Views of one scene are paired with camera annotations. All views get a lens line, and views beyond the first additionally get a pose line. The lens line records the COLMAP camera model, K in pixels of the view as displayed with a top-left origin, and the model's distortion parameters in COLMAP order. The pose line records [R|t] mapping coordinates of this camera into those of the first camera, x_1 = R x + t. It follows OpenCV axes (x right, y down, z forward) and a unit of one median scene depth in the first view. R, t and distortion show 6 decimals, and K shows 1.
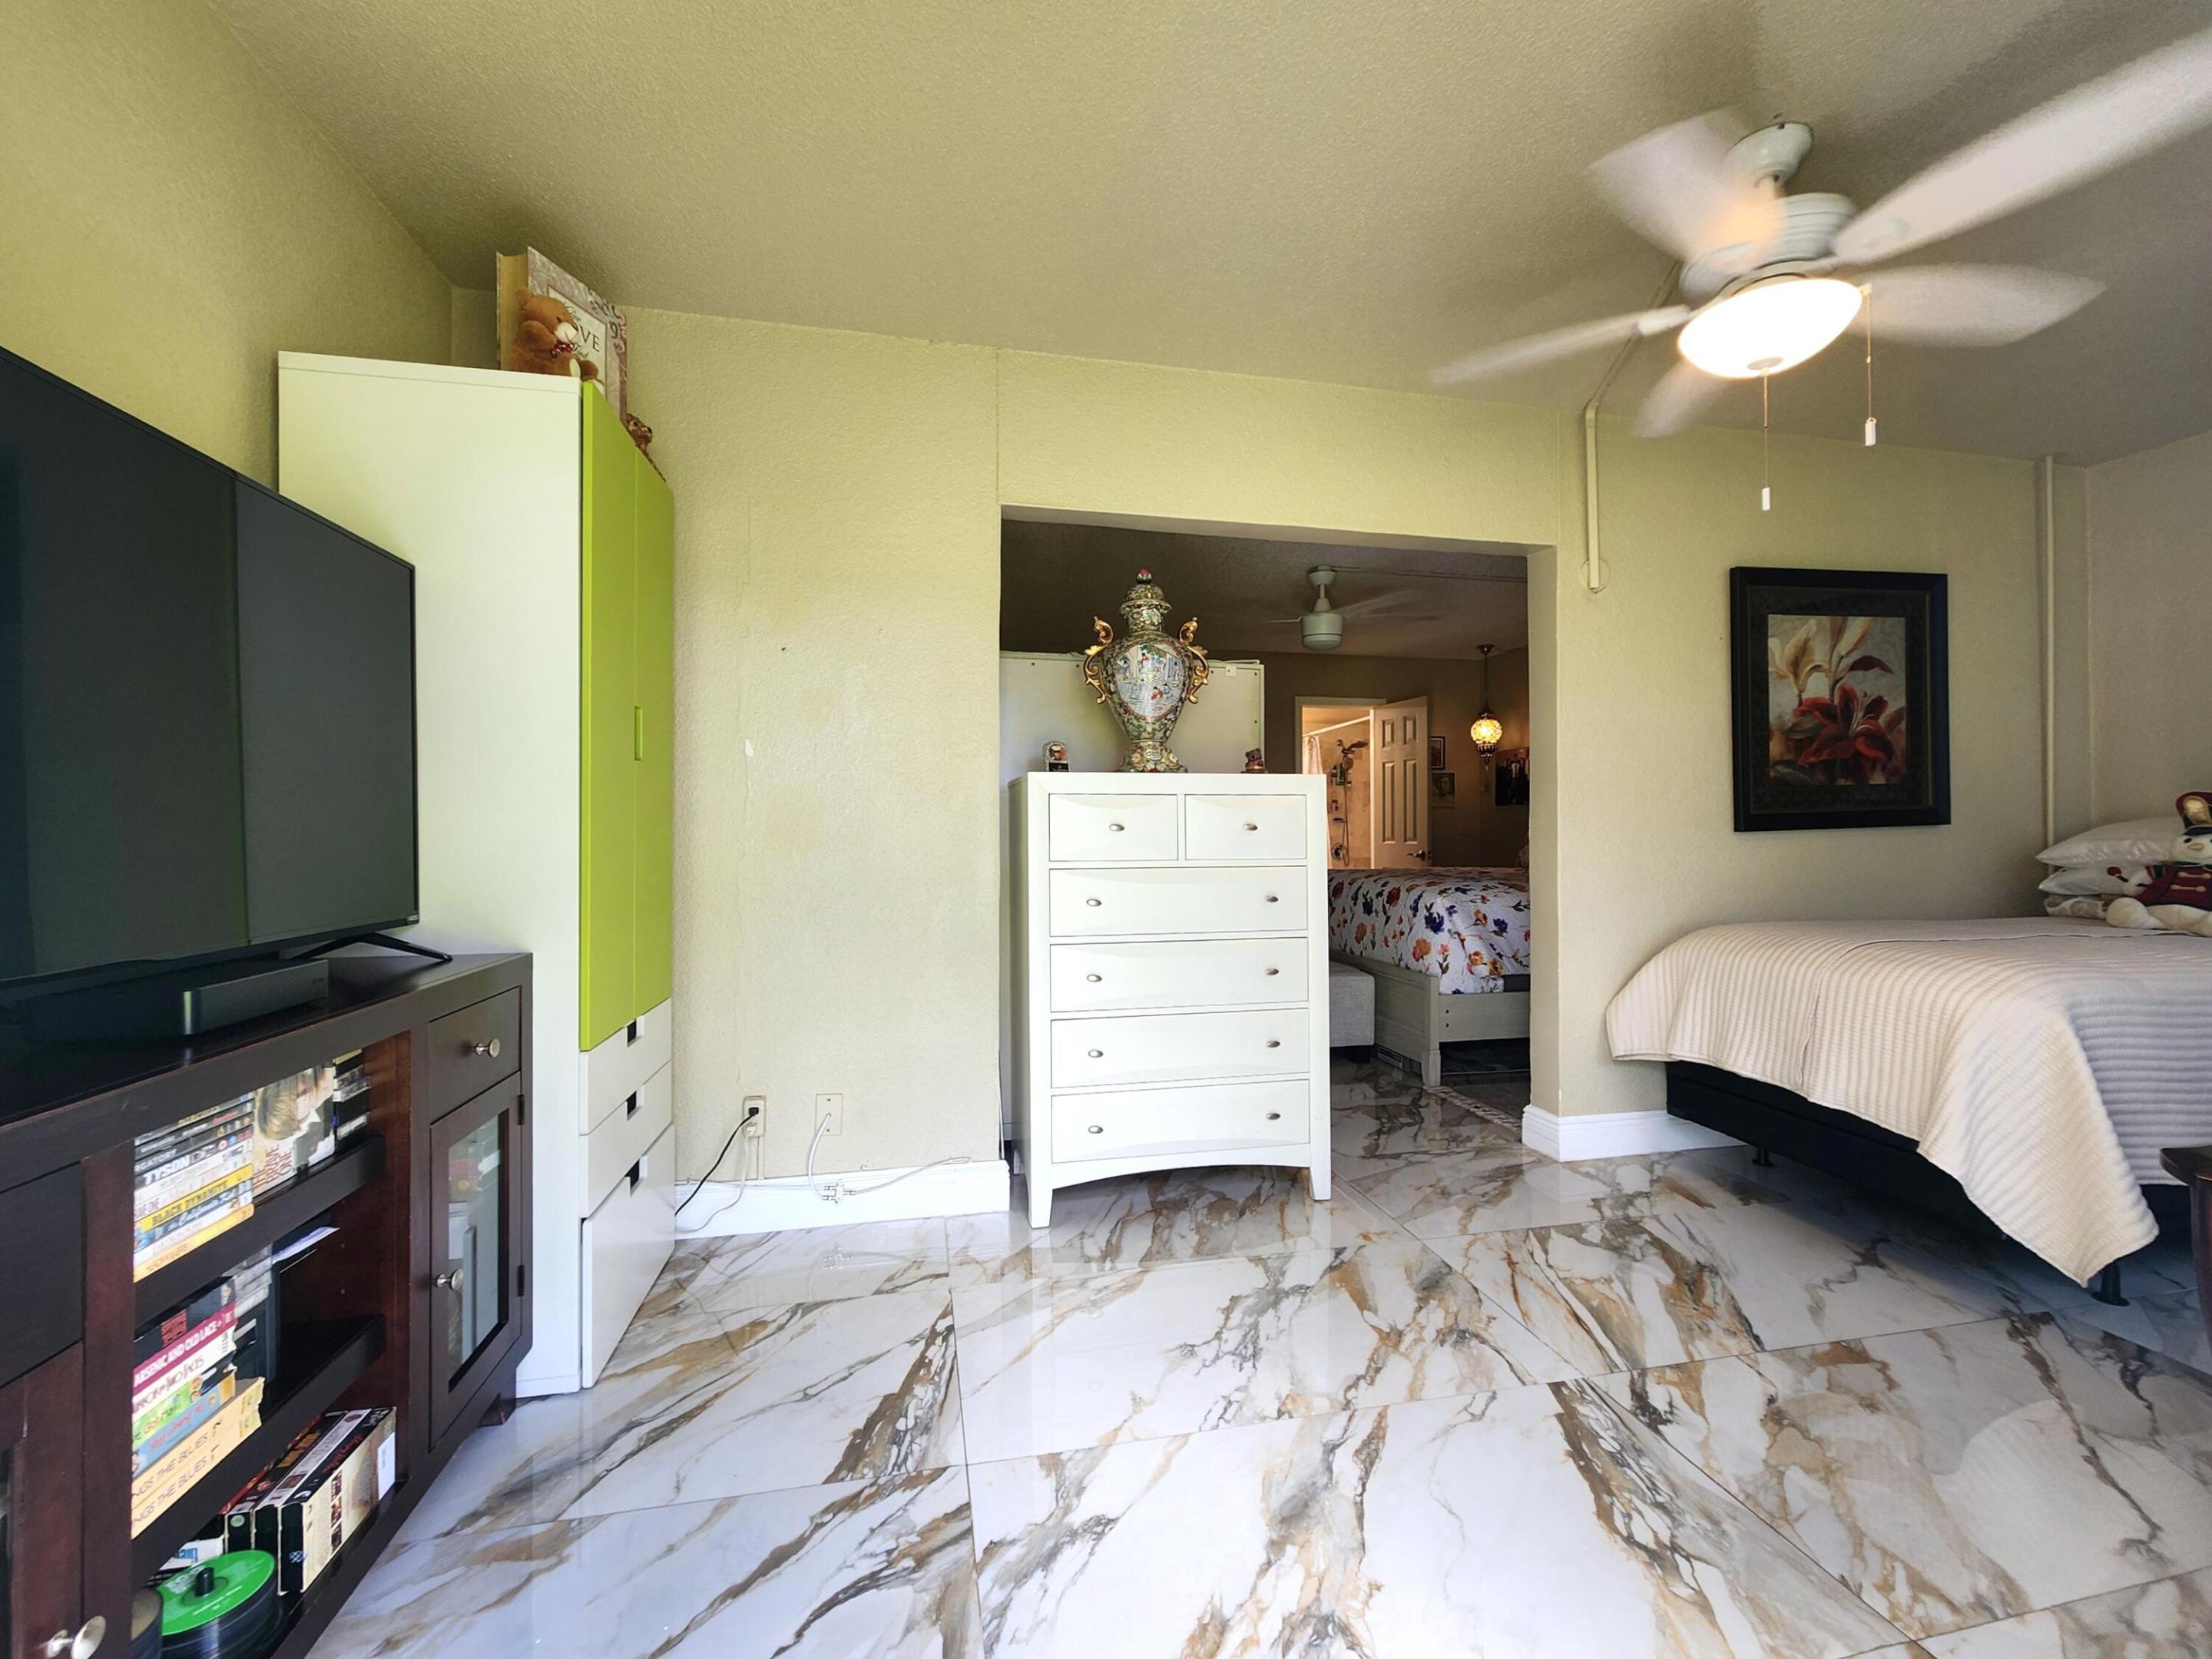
lens RADIAL K [[894.9, 0, 1106.3], [0, 894.9, 821.3], [0, 0, 1]] dist [0.001845, -0.002345]
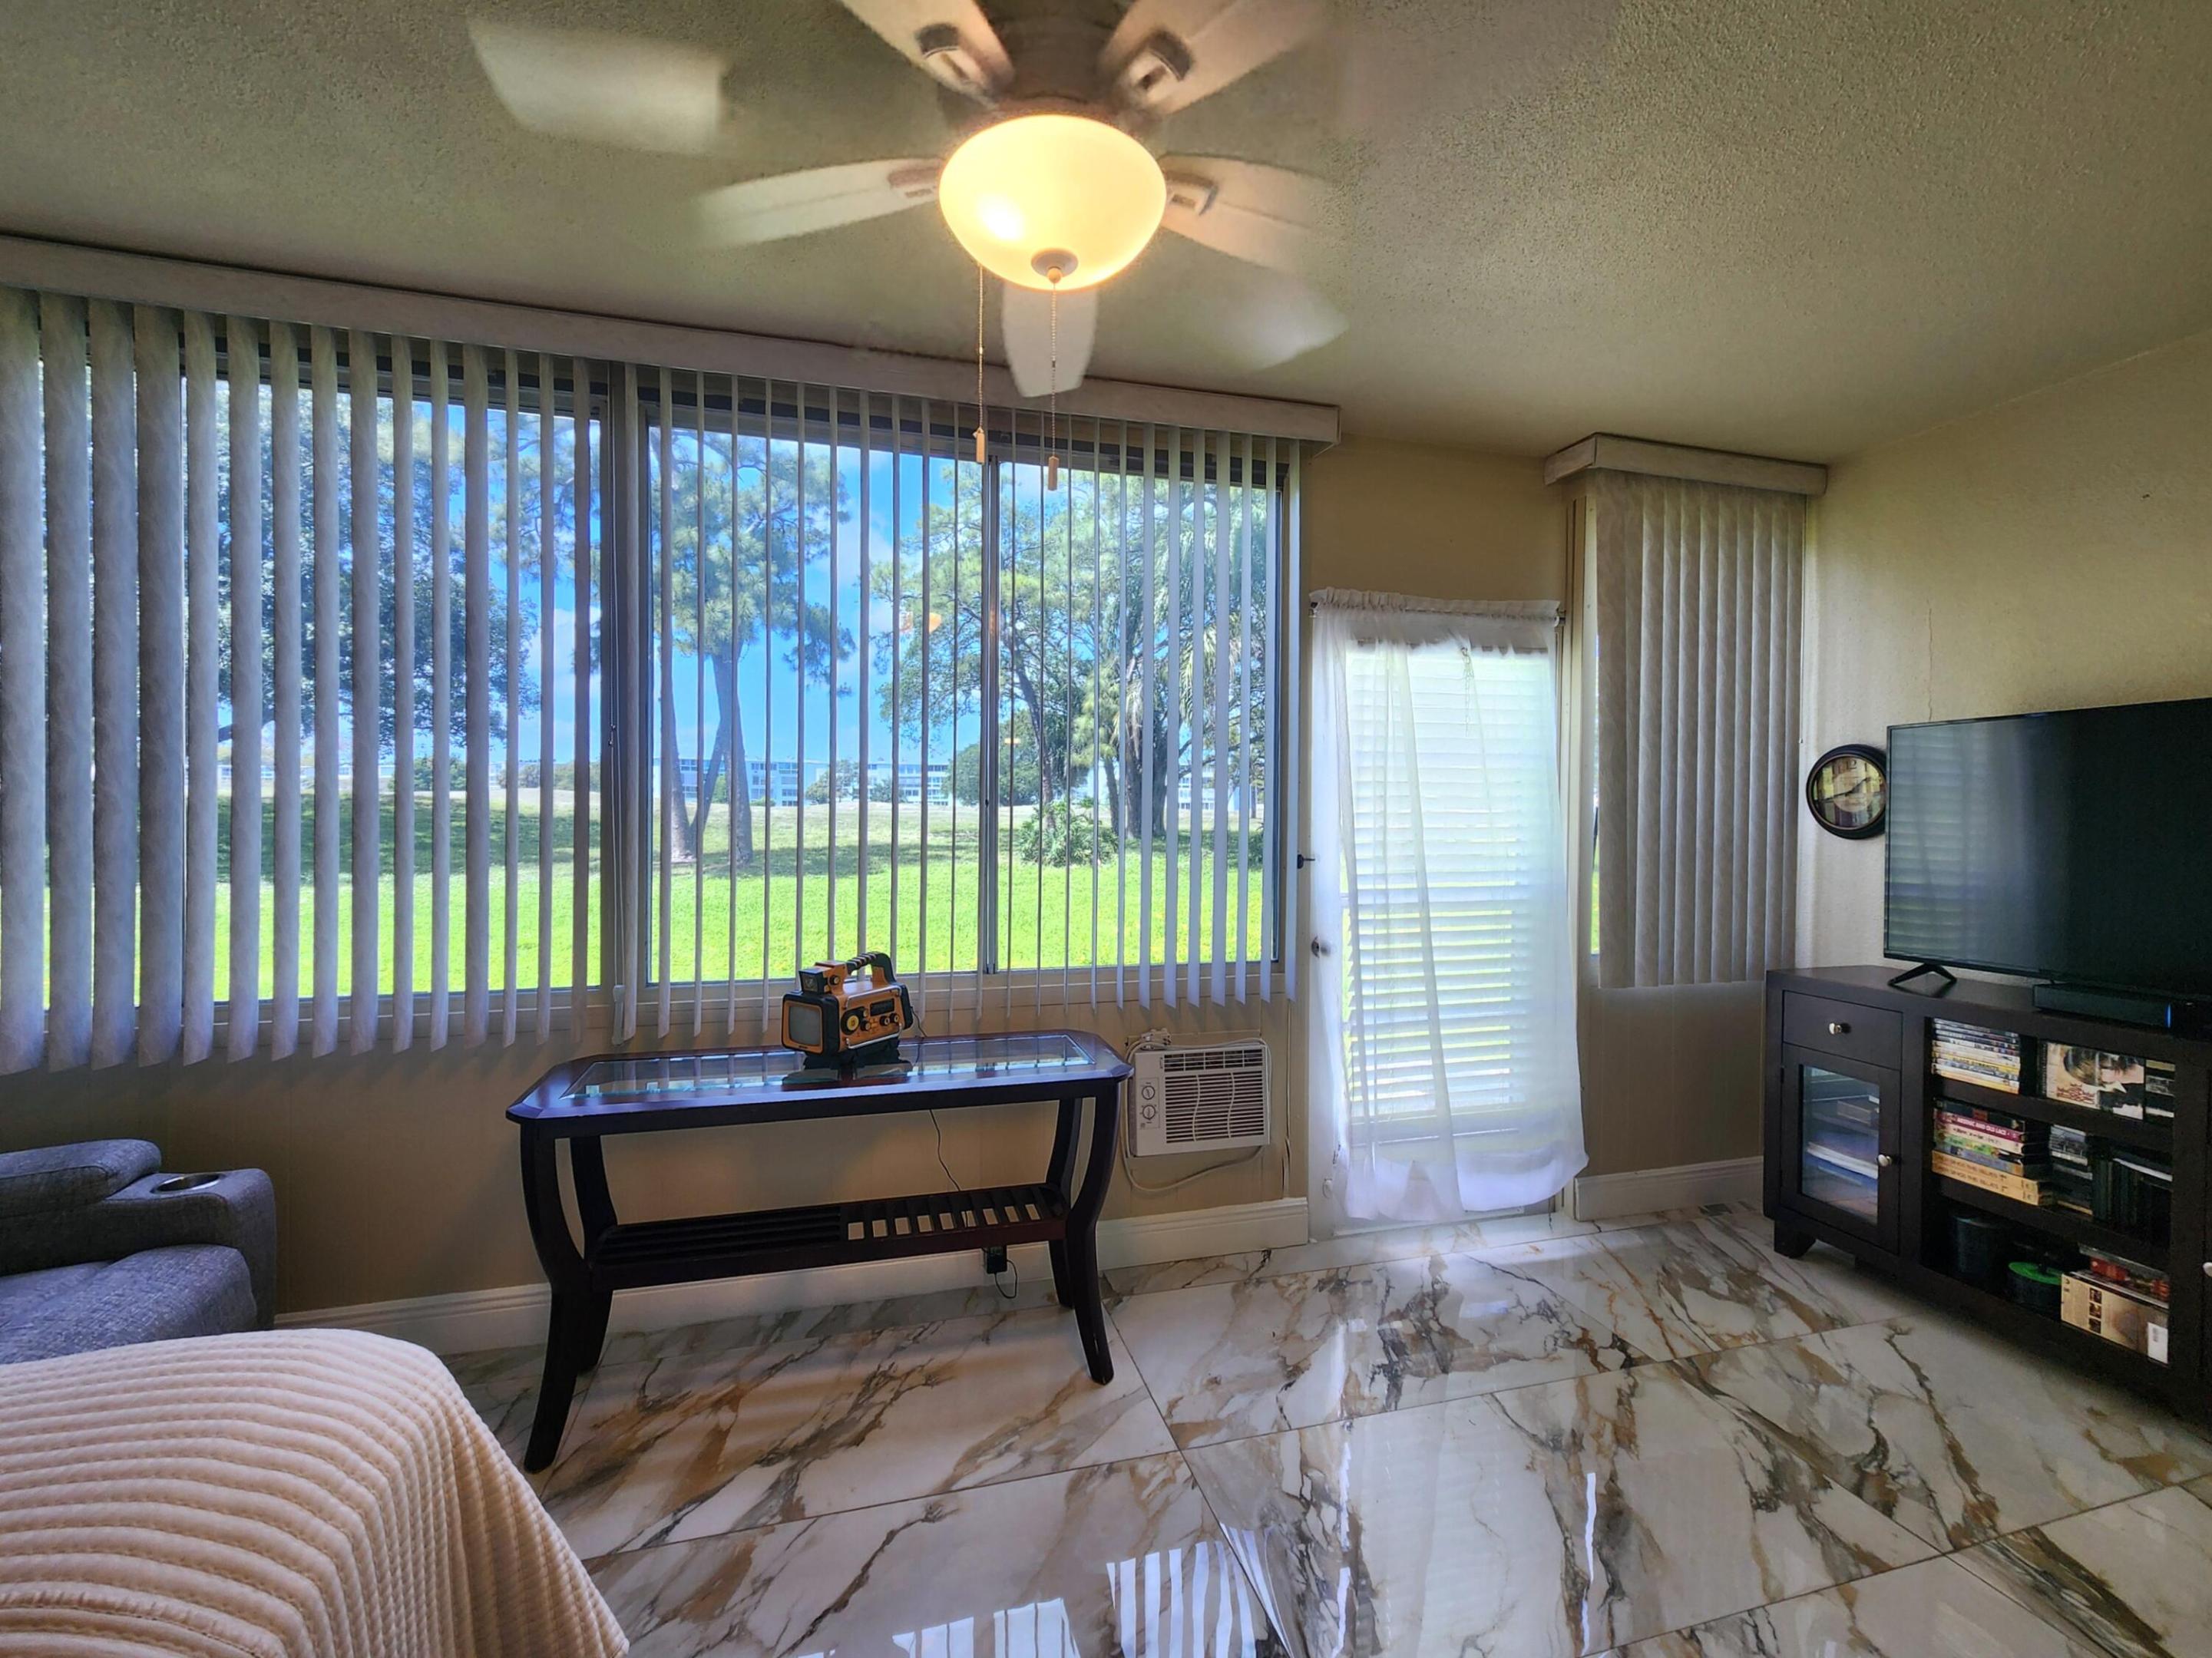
lens RADIAL K [[894.8, 0, 1105.9], [0, 894.8, 820.4], [0, 0, 1]] dist [0.001845, -0.002345]
pose [[-0.998200, -0.005581, -0.059713, 1.000358], [-0.005404, 0.999981, -0.003124, -0.141869], [0.059729, -0.002796, -0.998211, 2.244468]]
